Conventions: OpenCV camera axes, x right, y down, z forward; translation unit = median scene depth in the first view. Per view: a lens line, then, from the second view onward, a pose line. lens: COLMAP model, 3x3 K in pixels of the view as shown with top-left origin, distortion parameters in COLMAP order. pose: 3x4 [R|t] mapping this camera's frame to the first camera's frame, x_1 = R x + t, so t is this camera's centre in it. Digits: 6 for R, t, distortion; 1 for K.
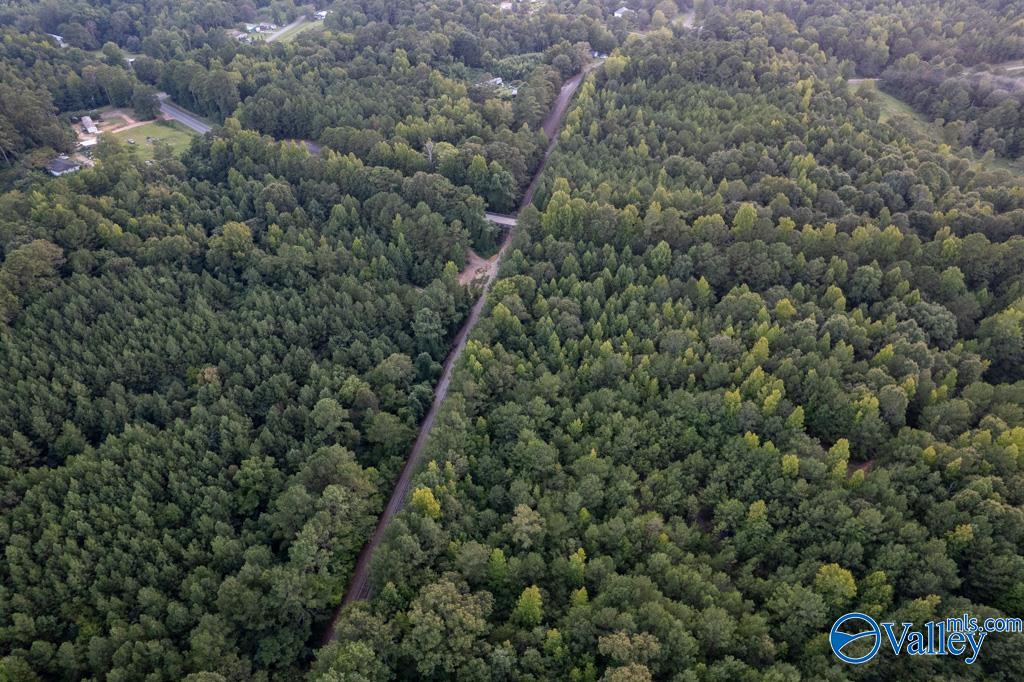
lens RADIAL K [[659.8, 0, 513.8], [0, 659.8, 344.6], [0, 0, 1]] dist [-0.080693, 0.075243]
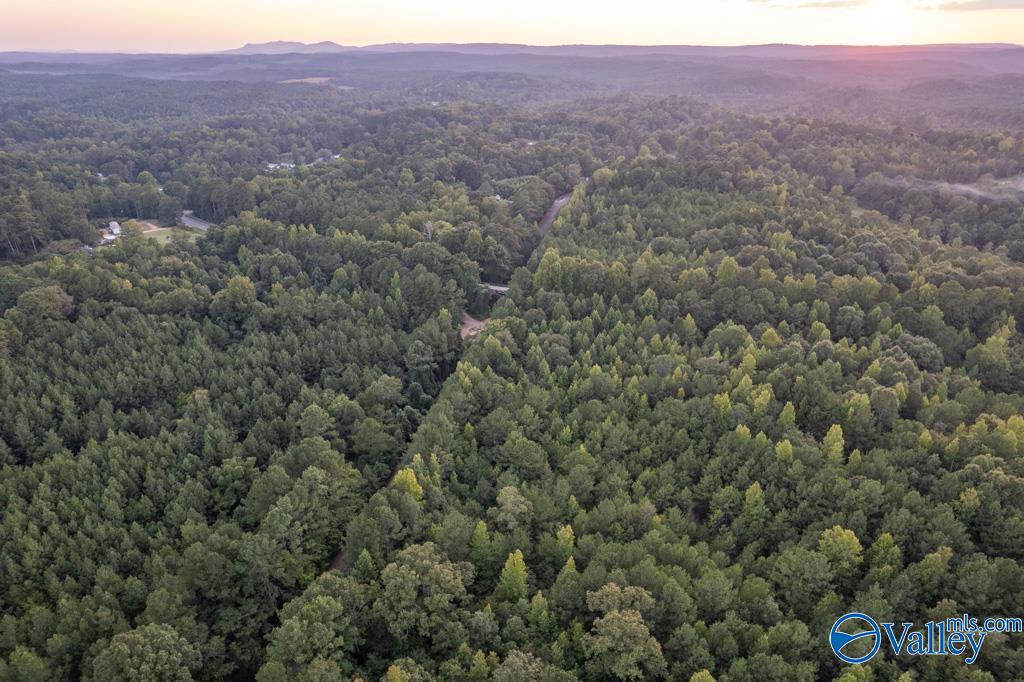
lens RADIAL K [[659.8, 0, 513.8], [0, 659.8, 344.6], [0, 0, 1]] dist [-0.080693, 0.075243]
pose [[0.999987, -0.001945, -0.004668, 0.020027], [0.000764, 0.970608, -0.240663, 0.206226], [0.004999, 0.240656, 0.970598, 0.011367]]
